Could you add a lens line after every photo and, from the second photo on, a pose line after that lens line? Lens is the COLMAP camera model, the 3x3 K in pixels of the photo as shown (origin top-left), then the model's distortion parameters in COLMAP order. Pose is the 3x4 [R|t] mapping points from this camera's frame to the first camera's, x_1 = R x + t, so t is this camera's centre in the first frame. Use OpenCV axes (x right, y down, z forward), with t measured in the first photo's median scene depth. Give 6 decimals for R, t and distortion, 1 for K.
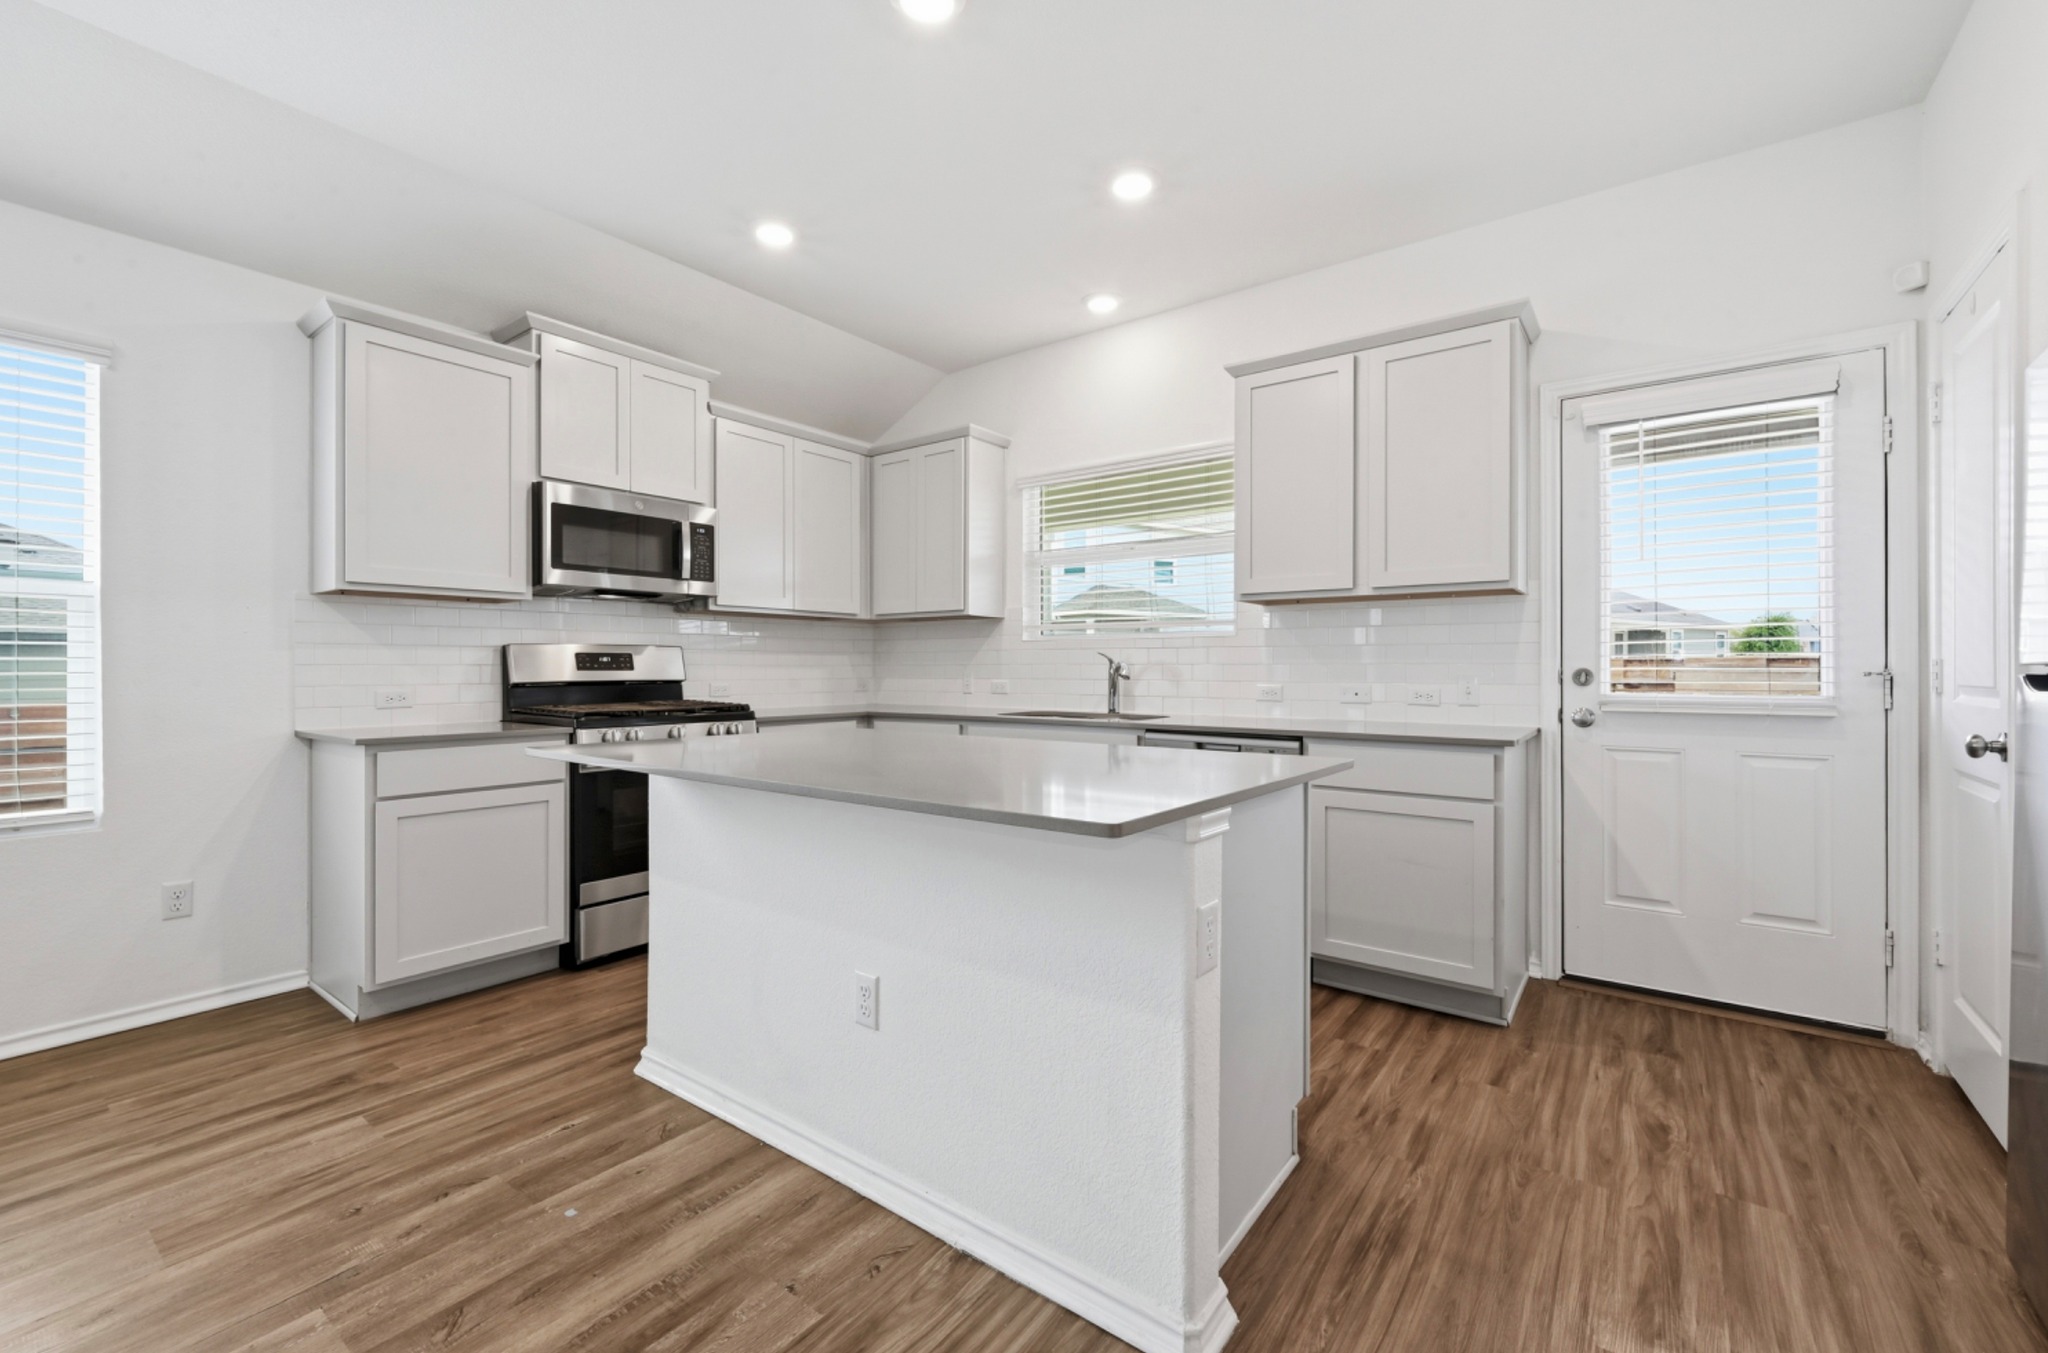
lens RADIAL K [[845.8, 0, 1022.9], [0, 845.8, 668.4], [0, 0, 1]] dist [0.001089, 0.000149]
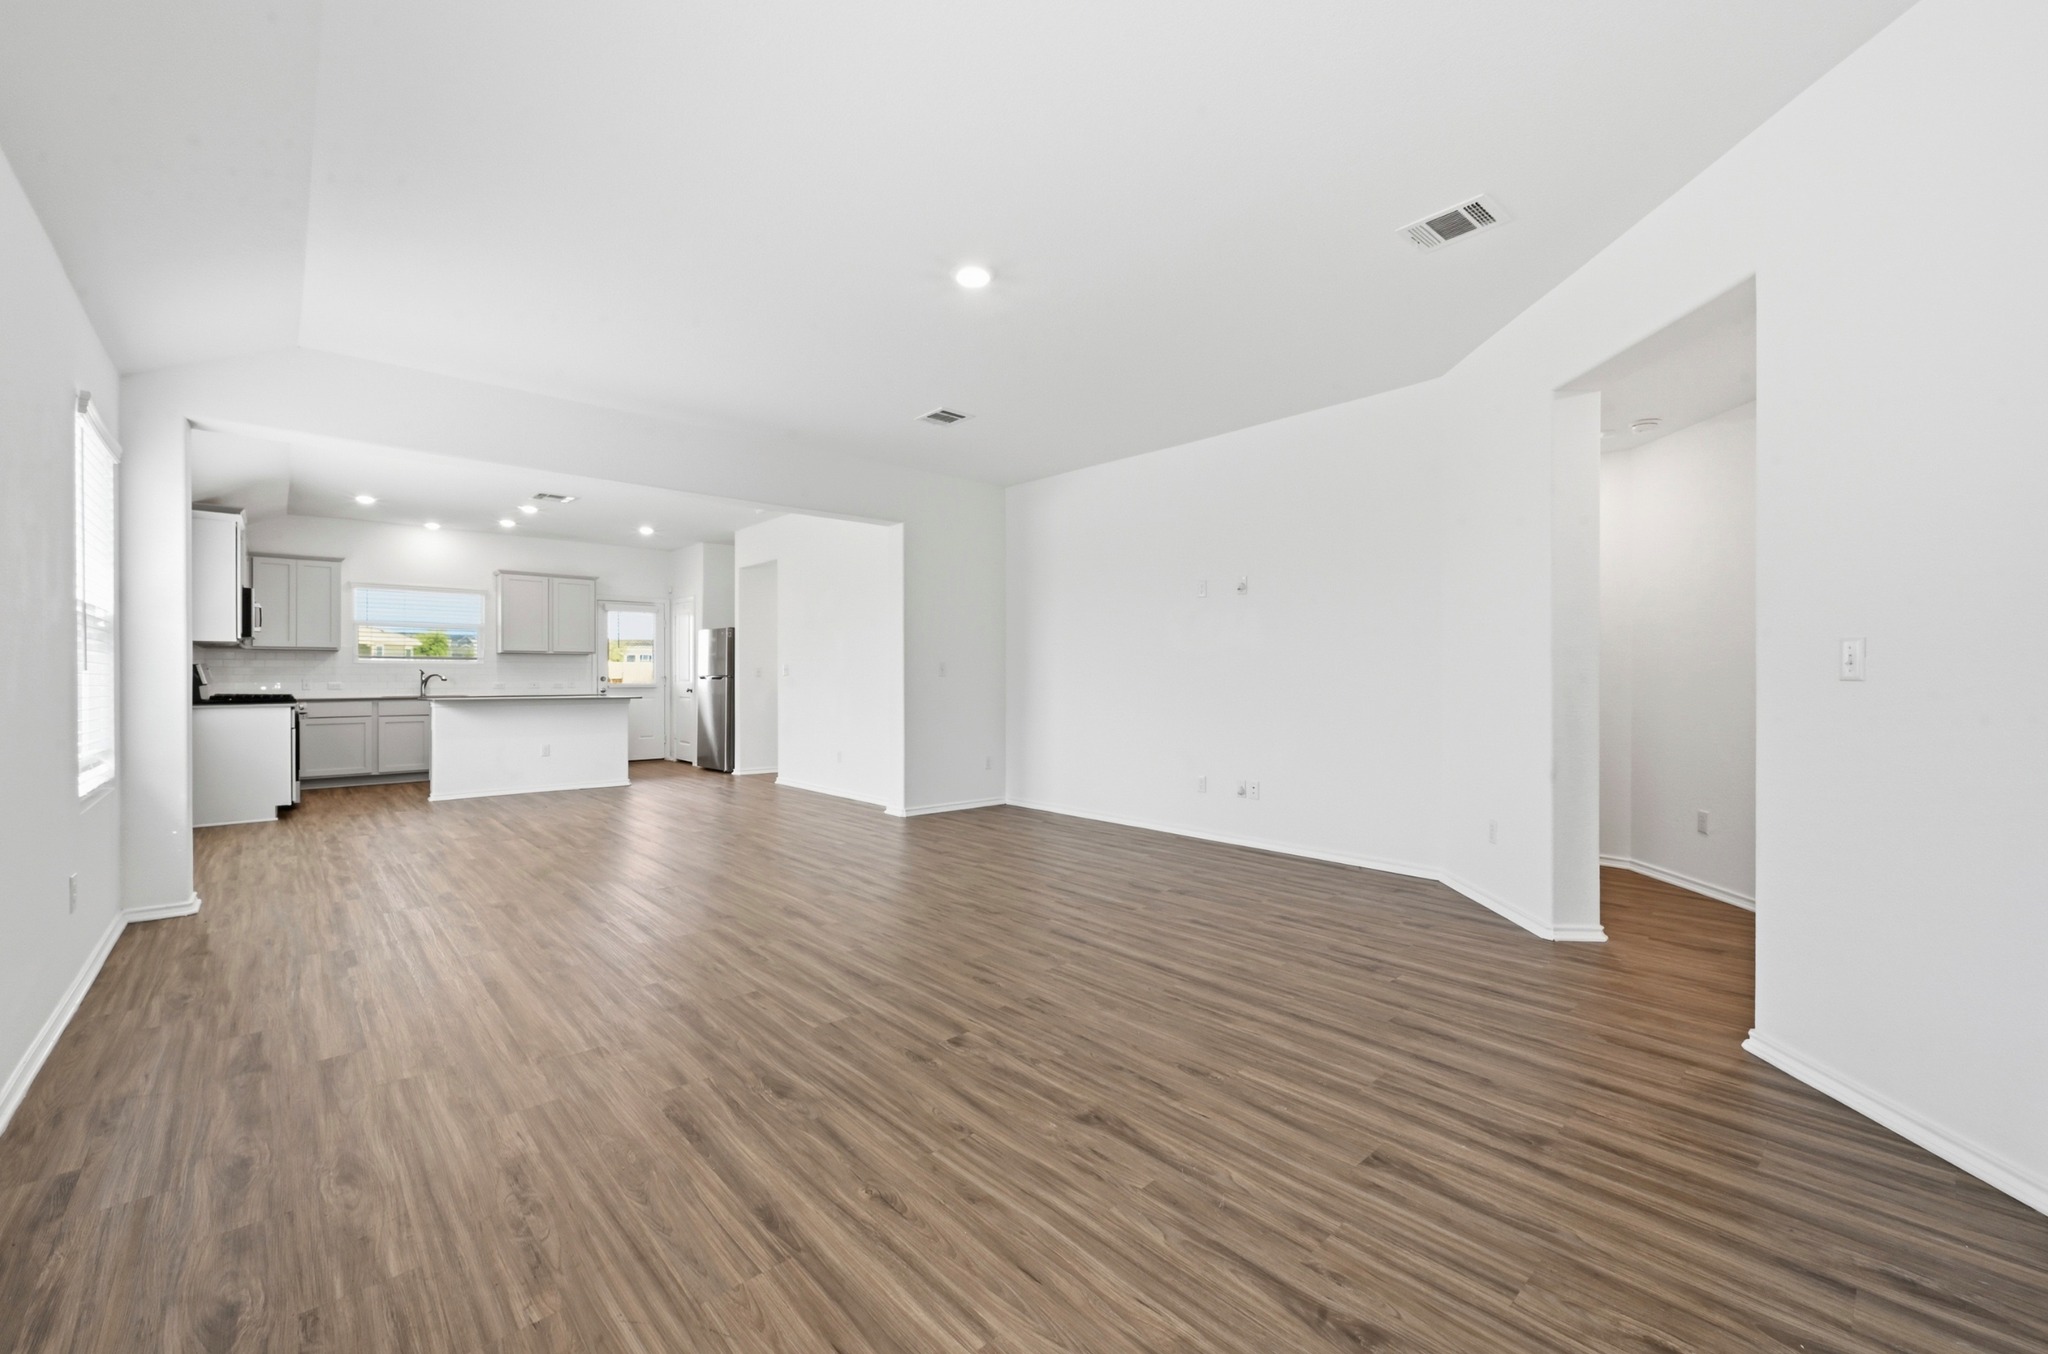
lens RADIAL K [[831.4, 0, 1022.2], [0, 831.4, 678.2], [0, 0, 1]] dist [0.000827, 0.000063]
pose [[0.192767, -0.001234, 0.981244, -2.326319], [0.001058, 0.999999, 0.001049, 0.005482], [-0.981244, 0.000836, 0.192768, -1.350591]]
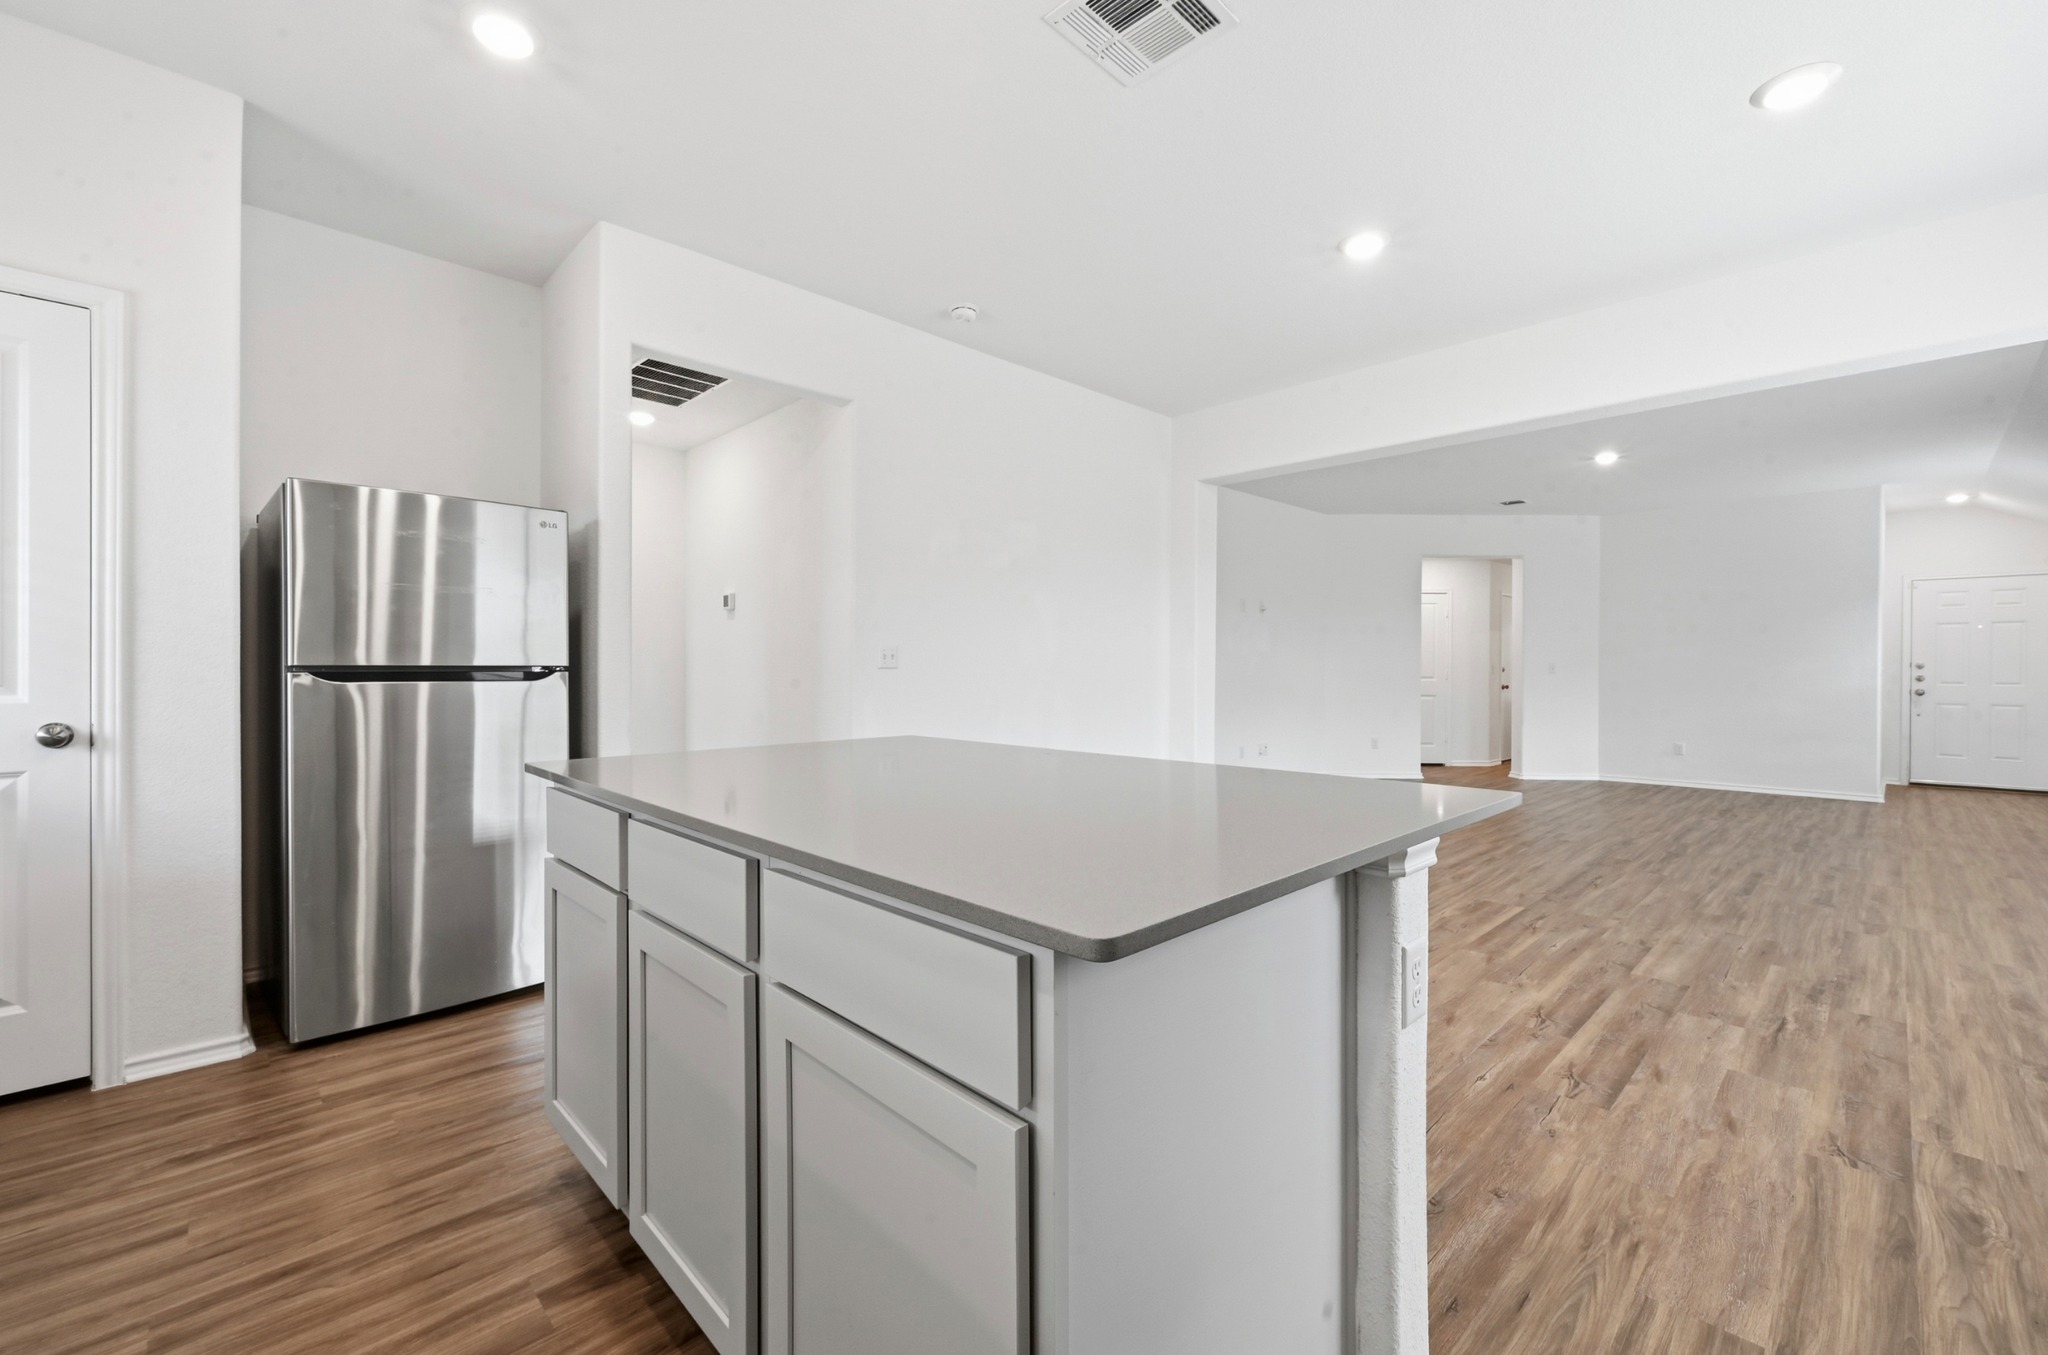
lens RADIAL K [[845.8, 0, 1022.9], [0, 845.8, 669.4], [0, 0, 1]] dist [0.001089, 0.000149]
pose [[-0.987624, -0.004570, 0.156773, -0.203041], [-0.004263, 0.999988, 0.002294, -0.002886], [-0.156782, 0.001597, -0.987632, 1.167437]]
